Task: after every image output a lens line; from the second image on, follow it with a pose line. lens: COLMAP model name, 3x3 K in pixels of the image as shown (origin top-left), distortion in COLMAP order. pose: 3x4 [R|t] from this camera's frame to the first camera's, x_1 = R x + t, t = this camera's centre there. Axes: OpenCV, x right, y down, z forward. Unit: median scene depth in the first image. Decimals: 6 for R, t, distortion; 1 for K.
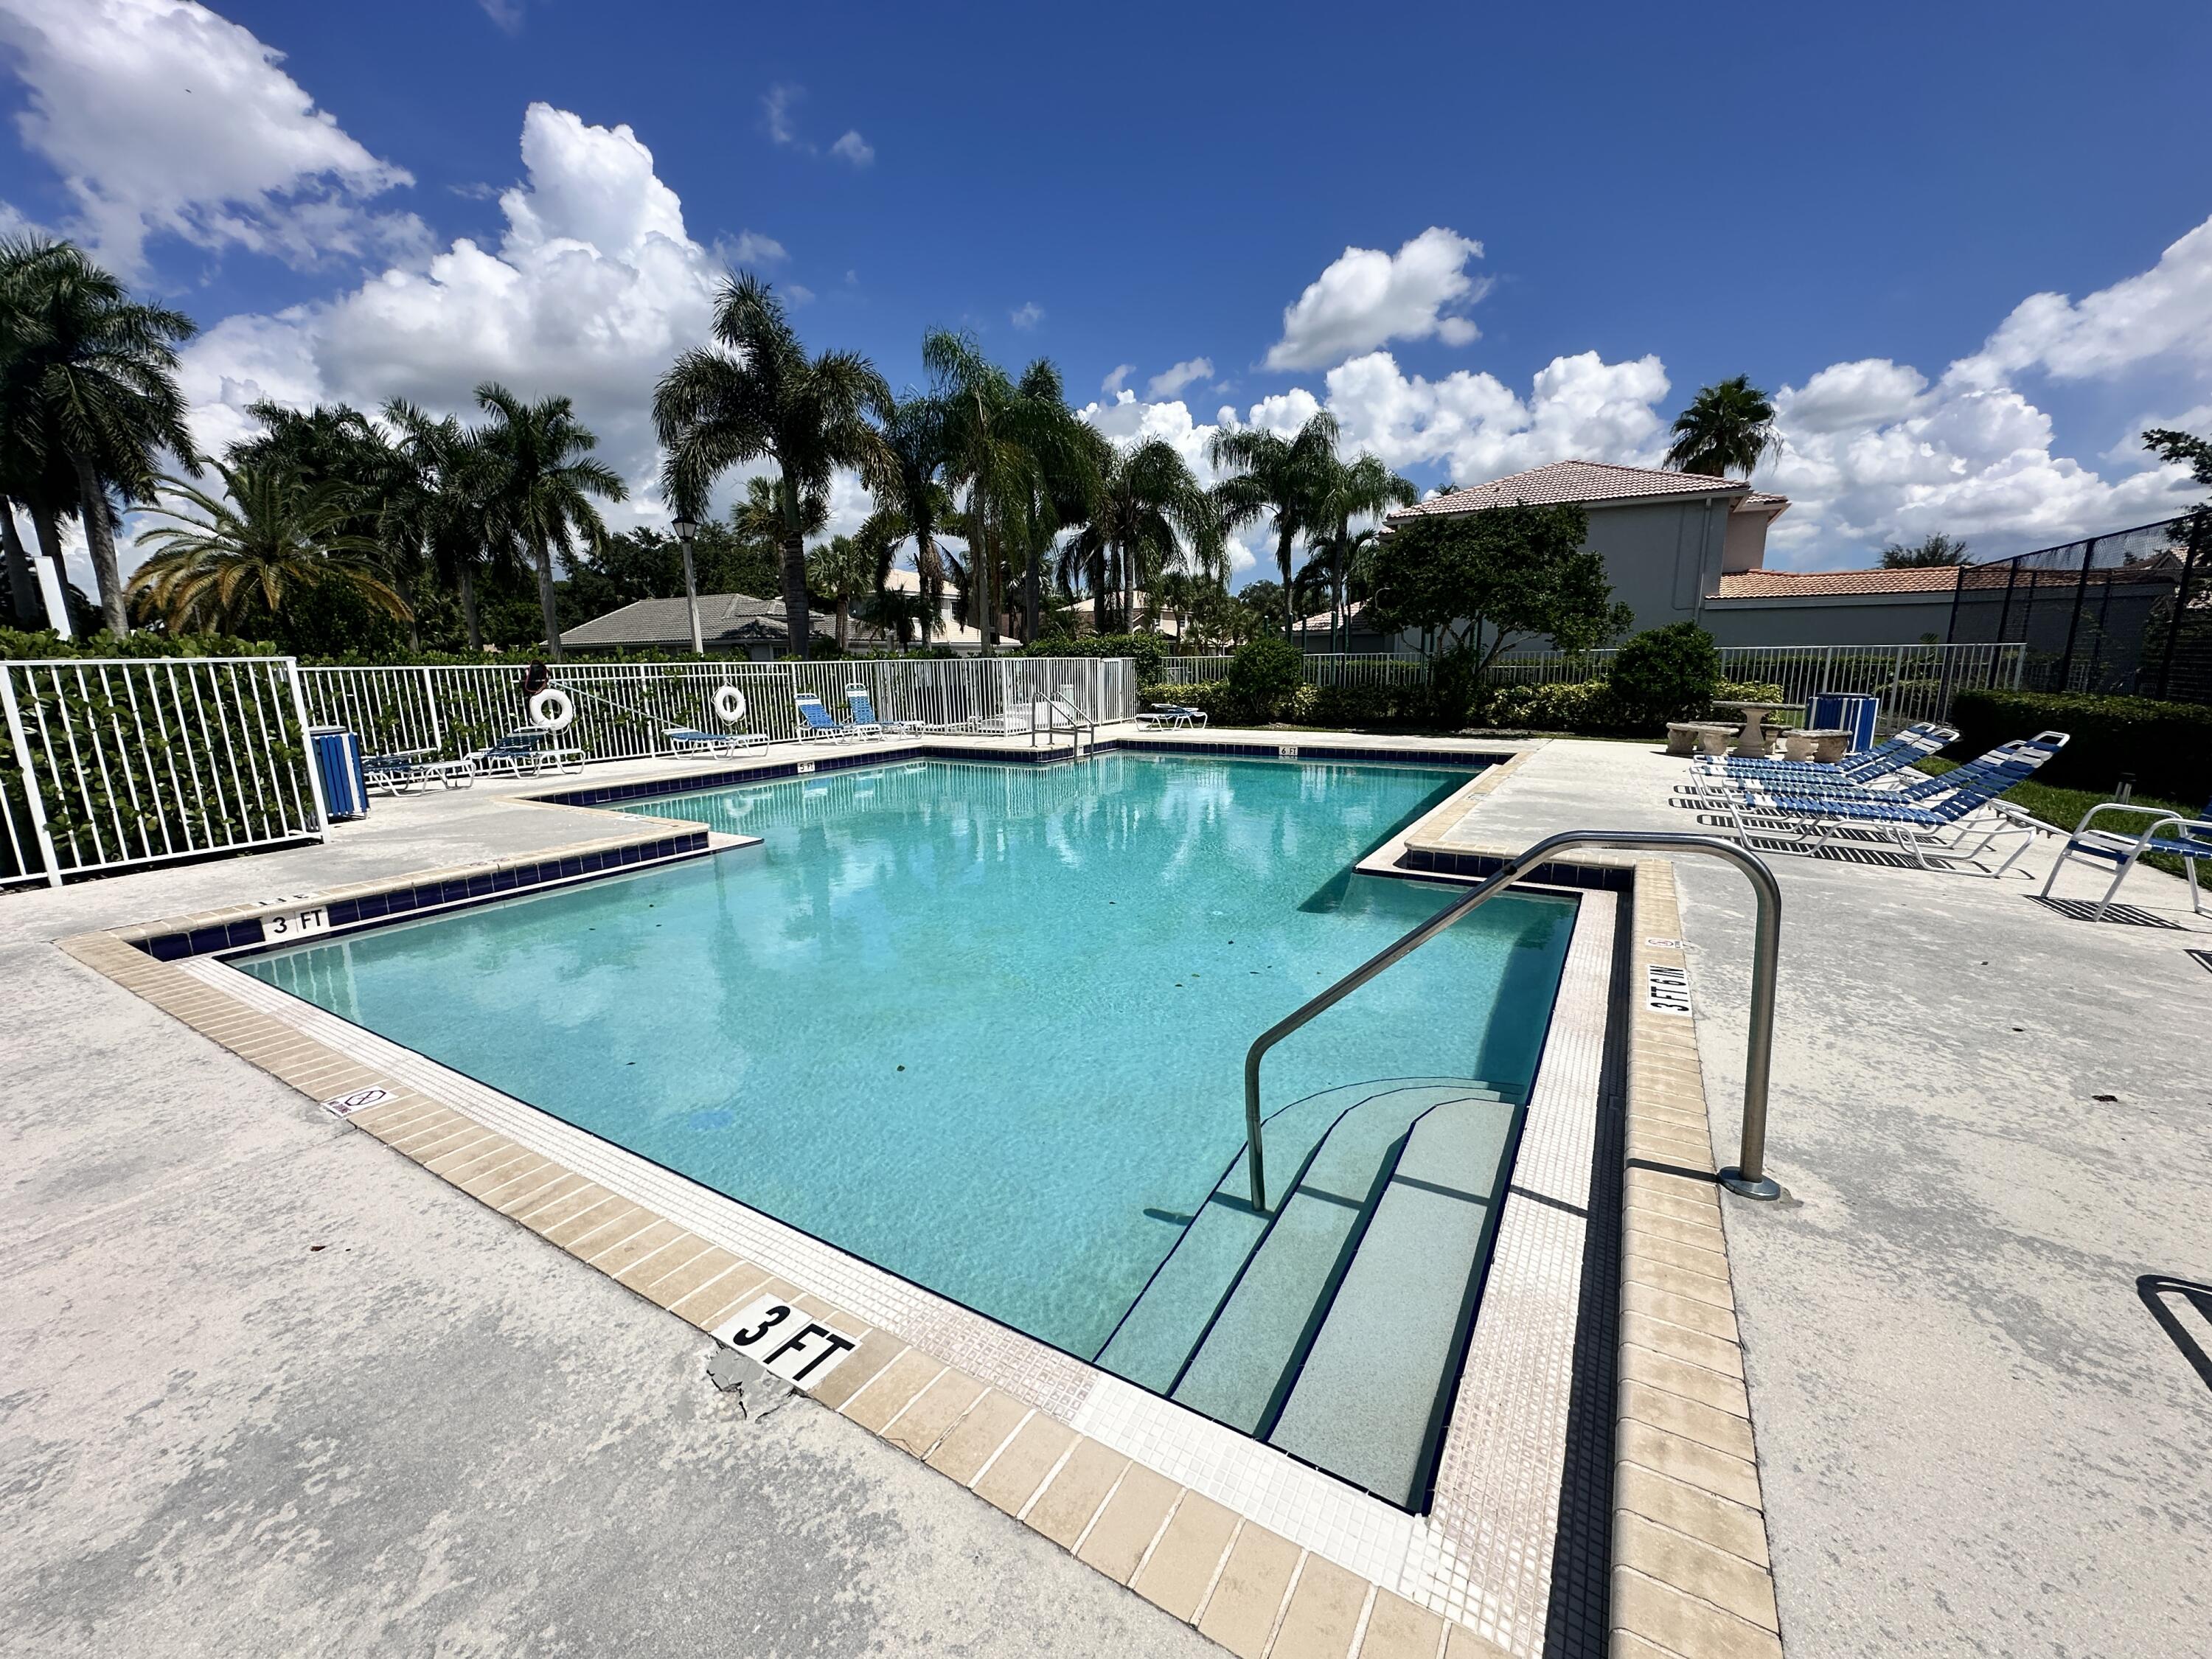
lens RADIAL K [[881.0, 0, 1105.9], [0, 881.0, 831.0], [0, 0, 1]] dist [-0.008526, 0.000585]
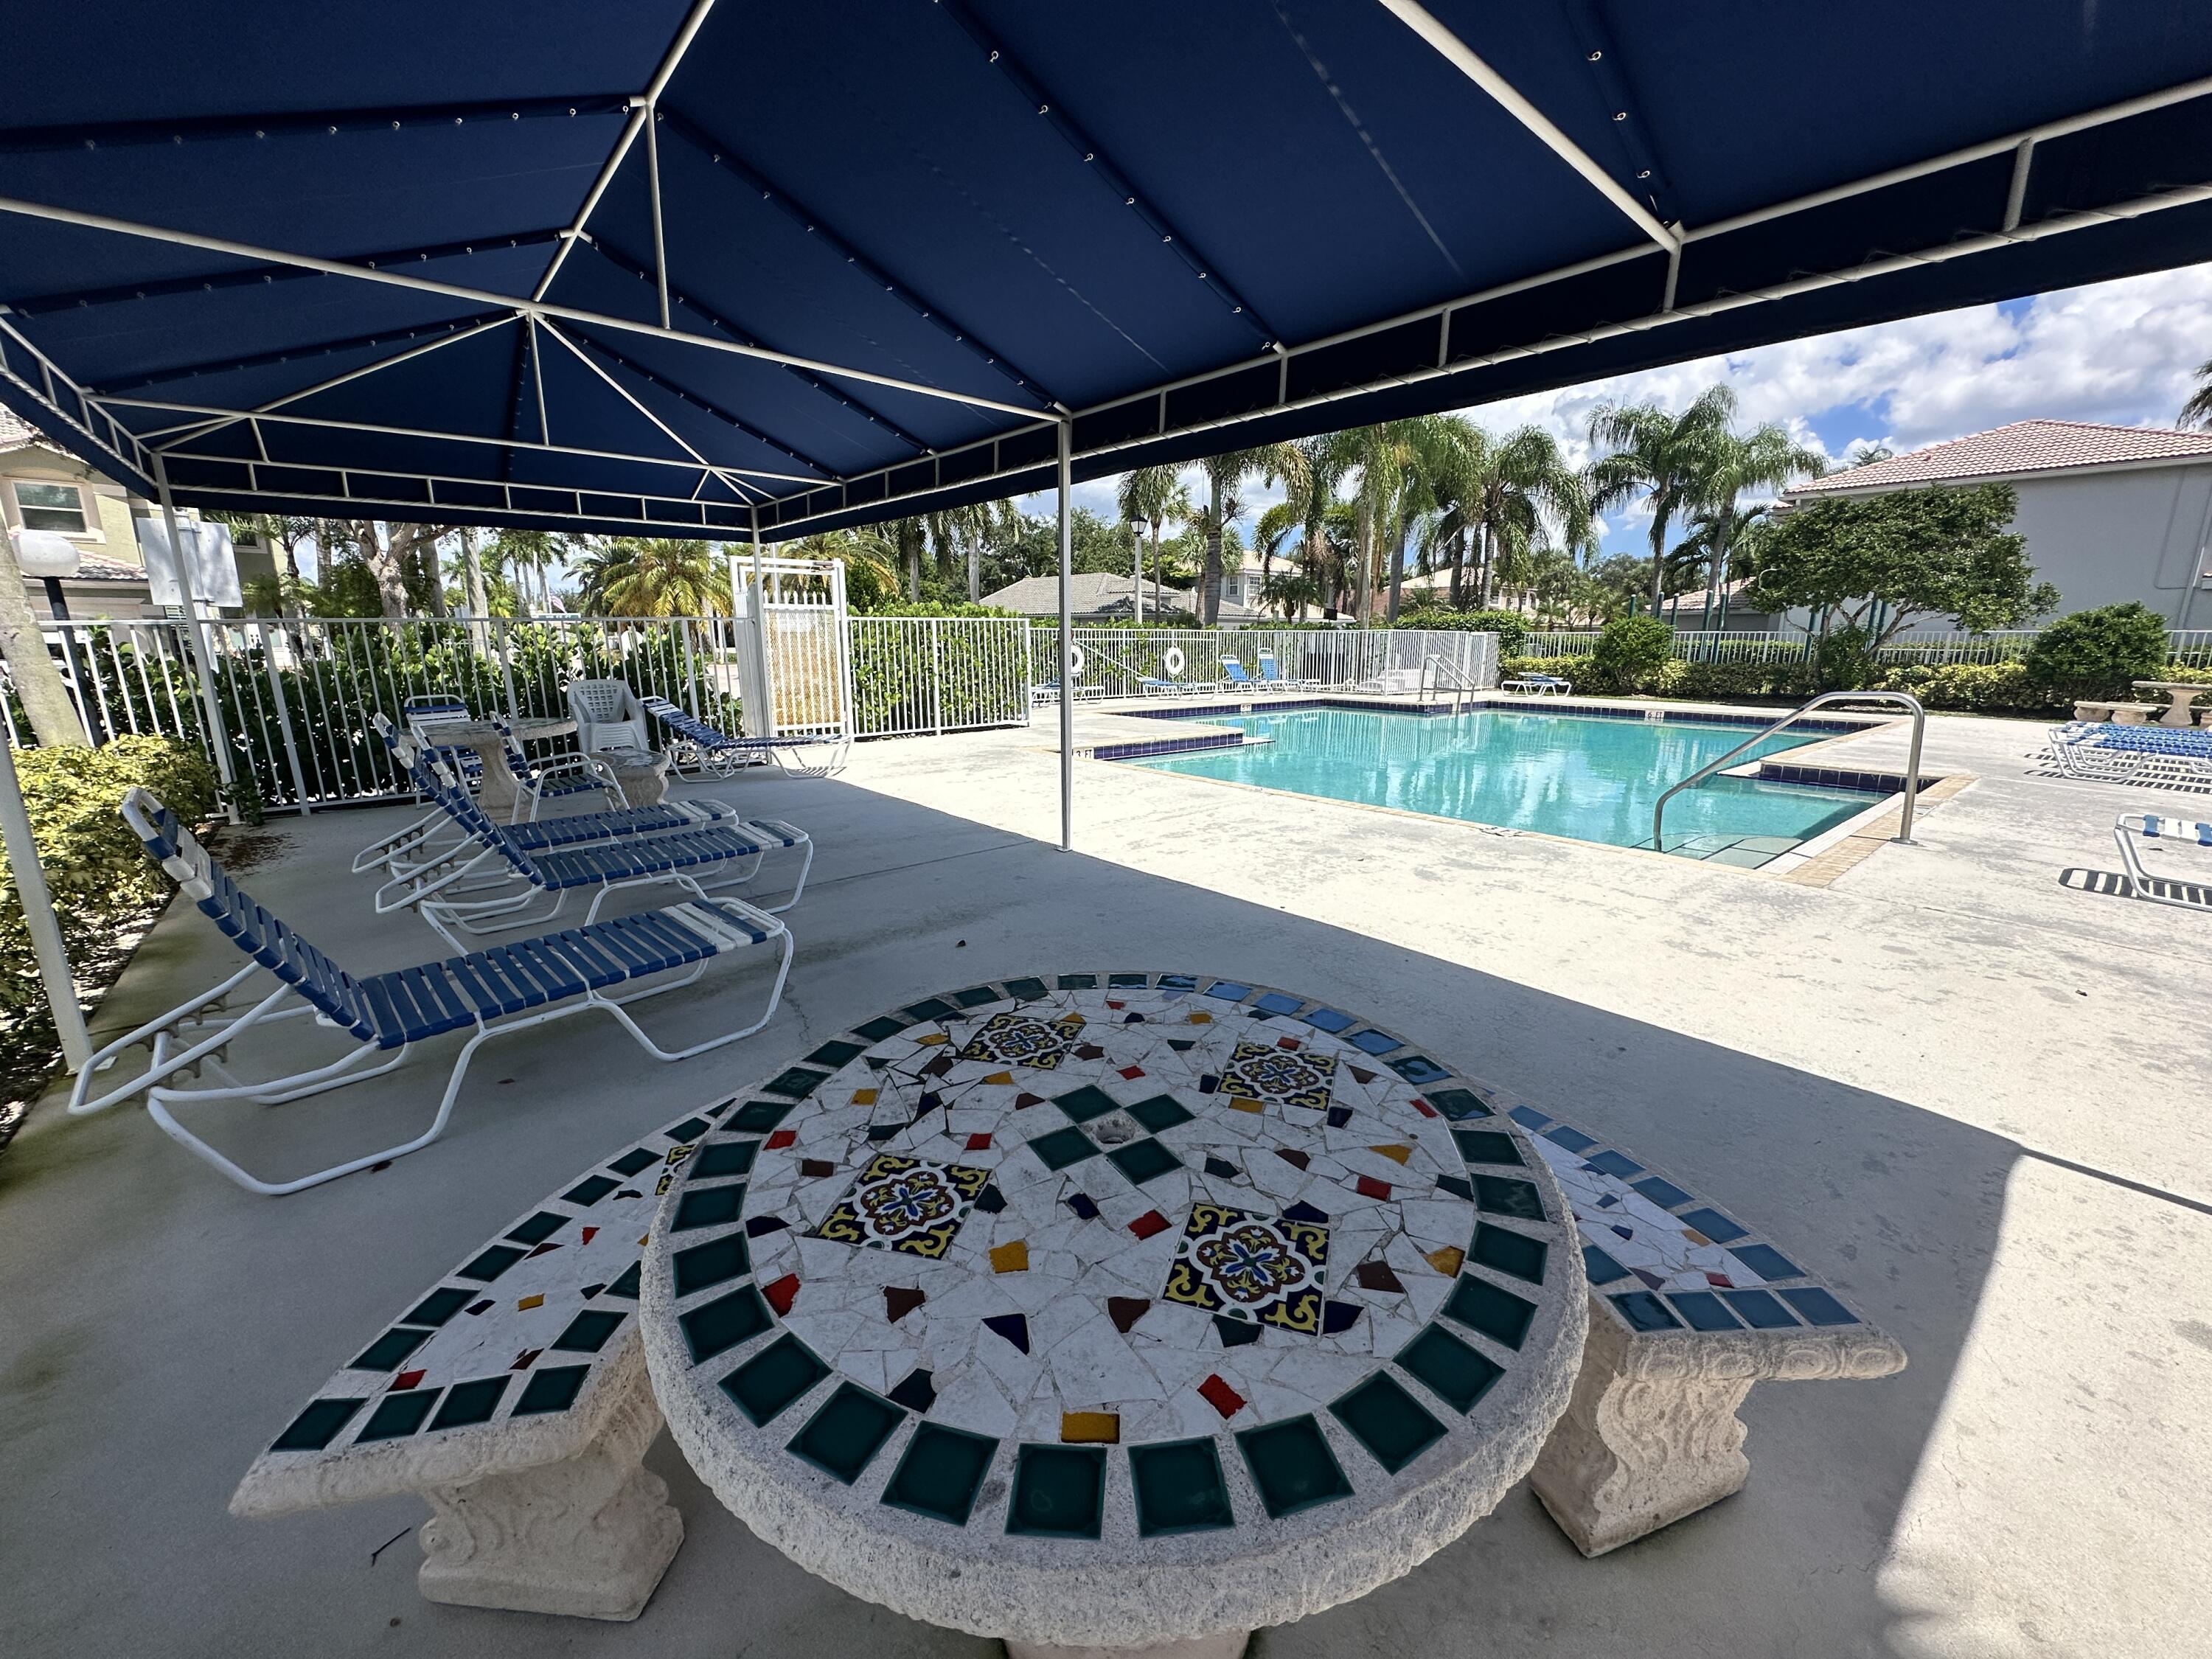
lens RADIAL K [[881.0, 0, 1104.0], [0, 881.0, 836.1], [0, 0, 1]] dist [-0.008526, 0.000585]
pose [[0.943838, 0.088570, -0.318316, -0.070159], [-0.078682, 0.995936, 0.043816, 0.055786], [0.320904, -0.016309, 0.946971, -0.240060]]
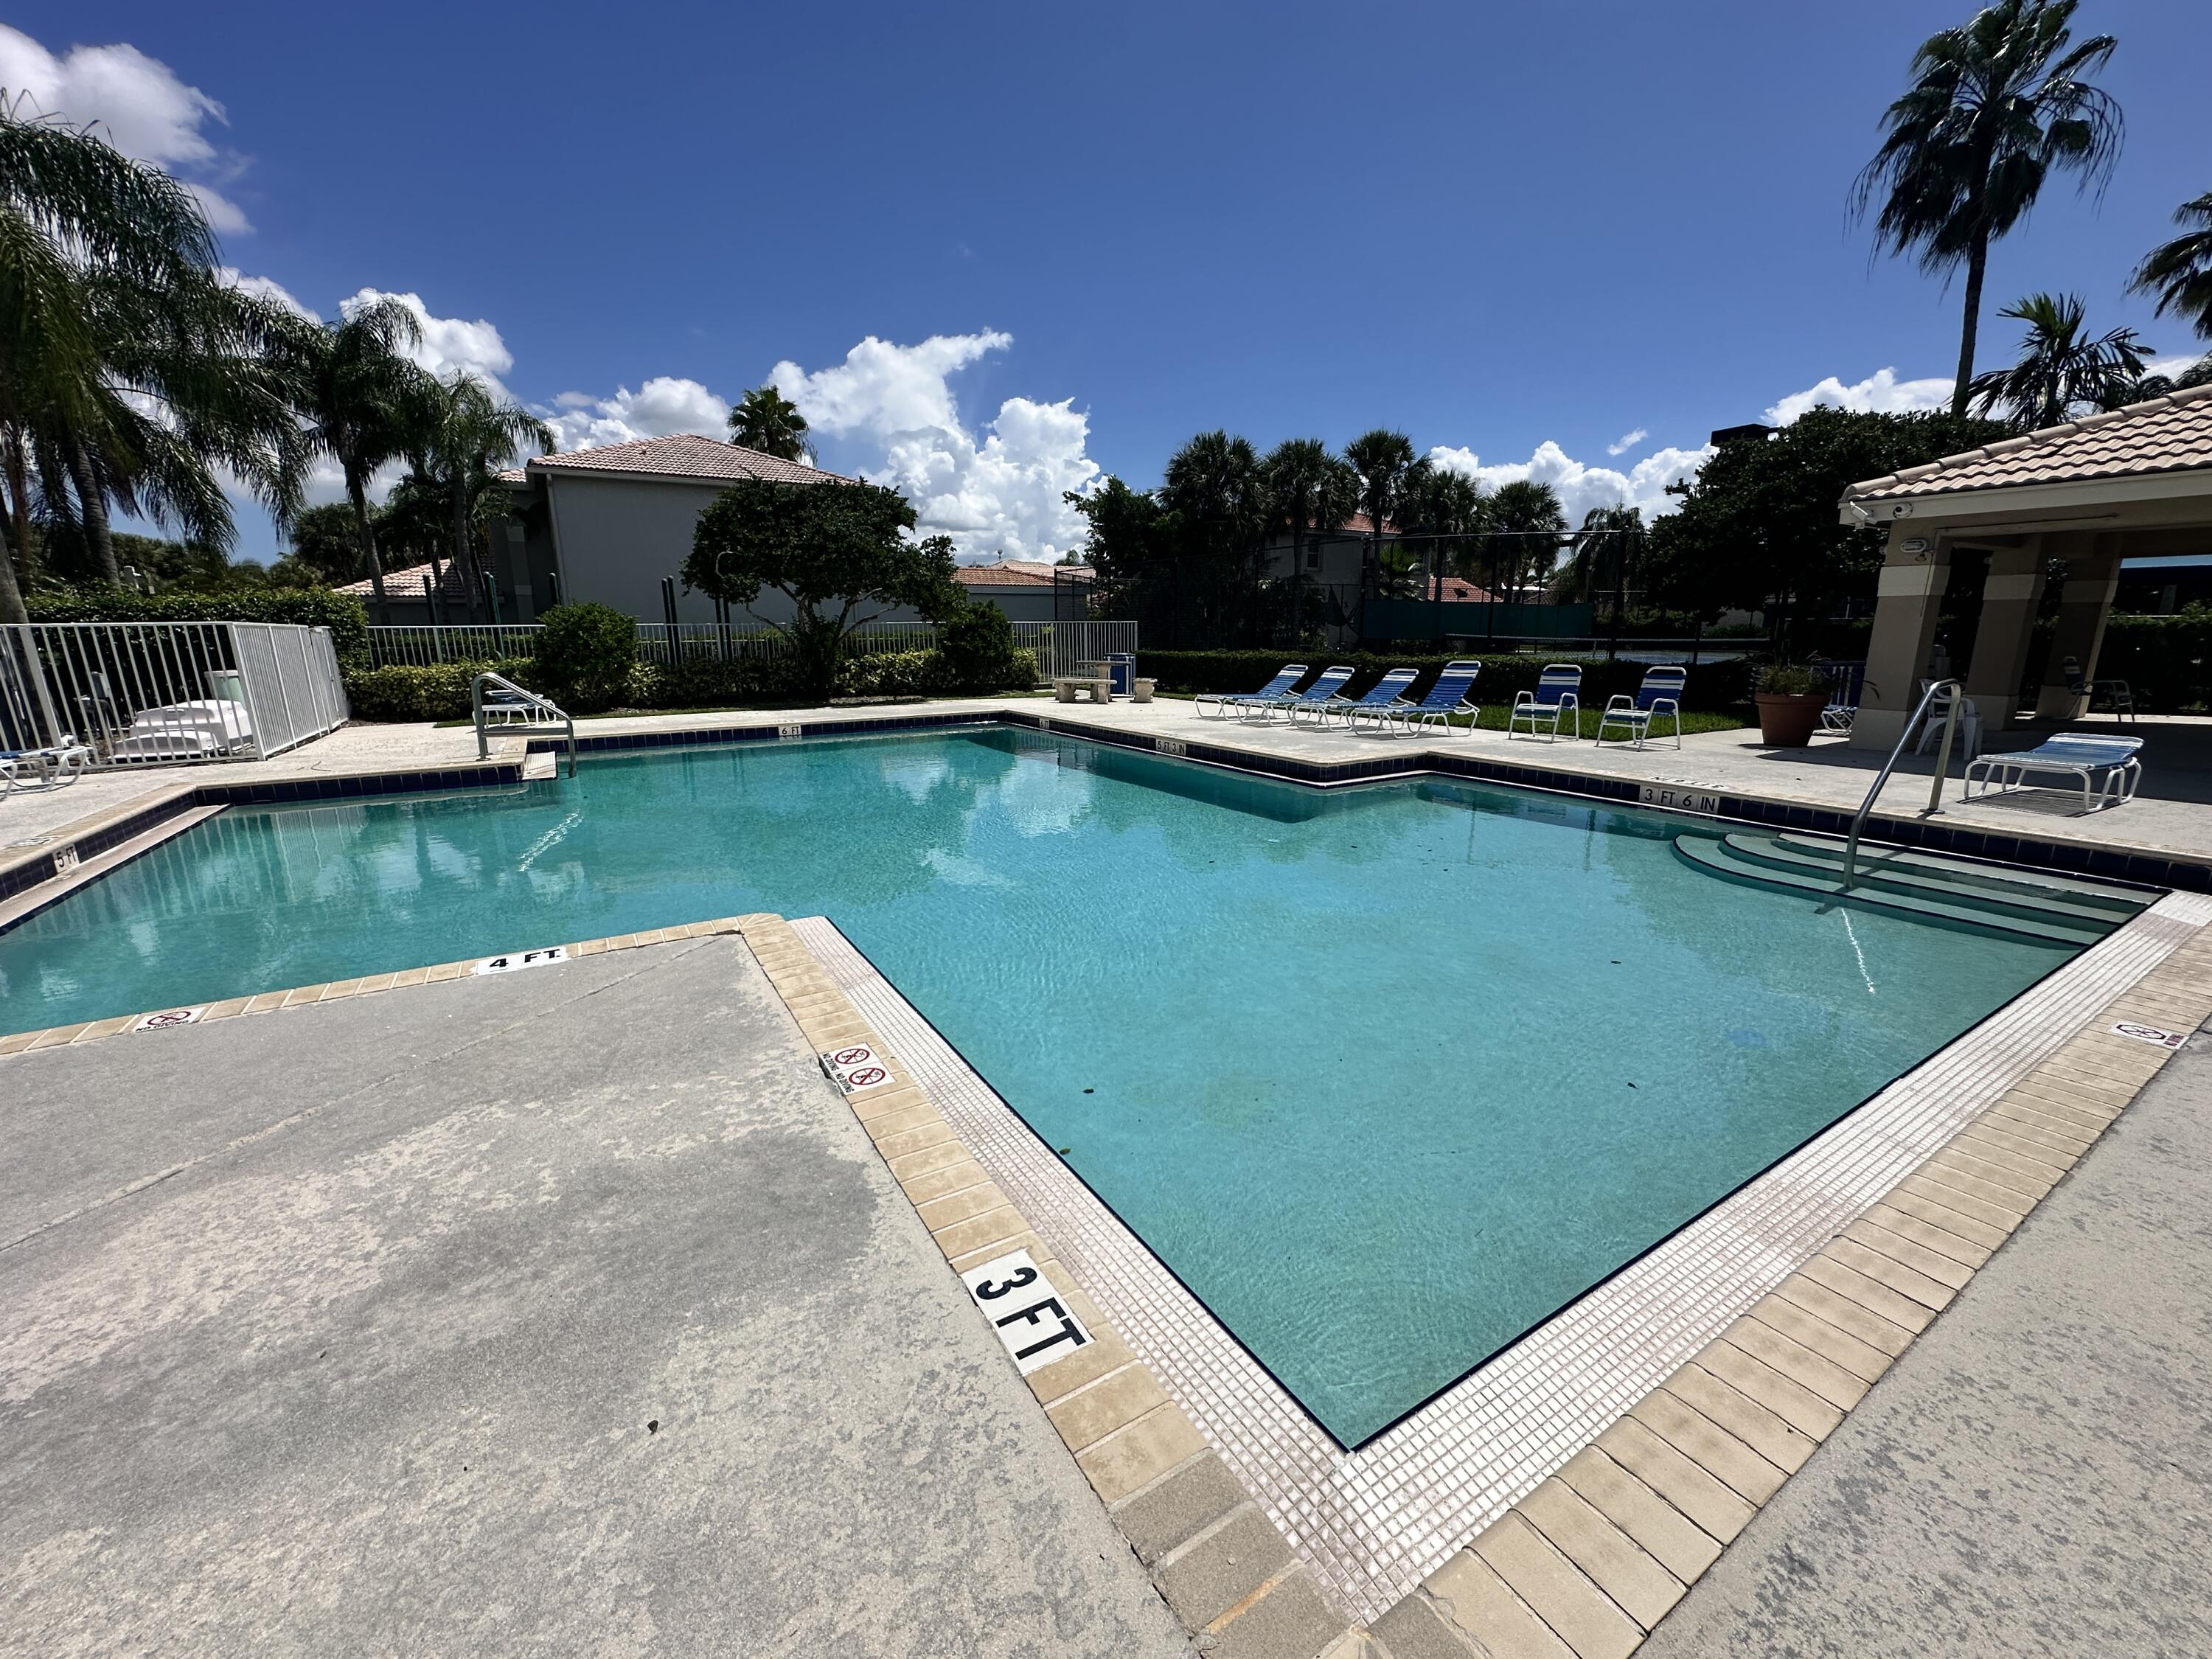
lens RADIAL K [[881.0, 0, 1112.4], [0, 881.0, 832.8], [0, 0, 1]] dist [-0.008526, 0.000585]
pose [[0.453099, -0.192077, 0.870521, -0.337383], [0.172678, 0.976927, 0.125678, -0.035286], [-0.874576, 0.093376, 0.475812, 0.235170]]
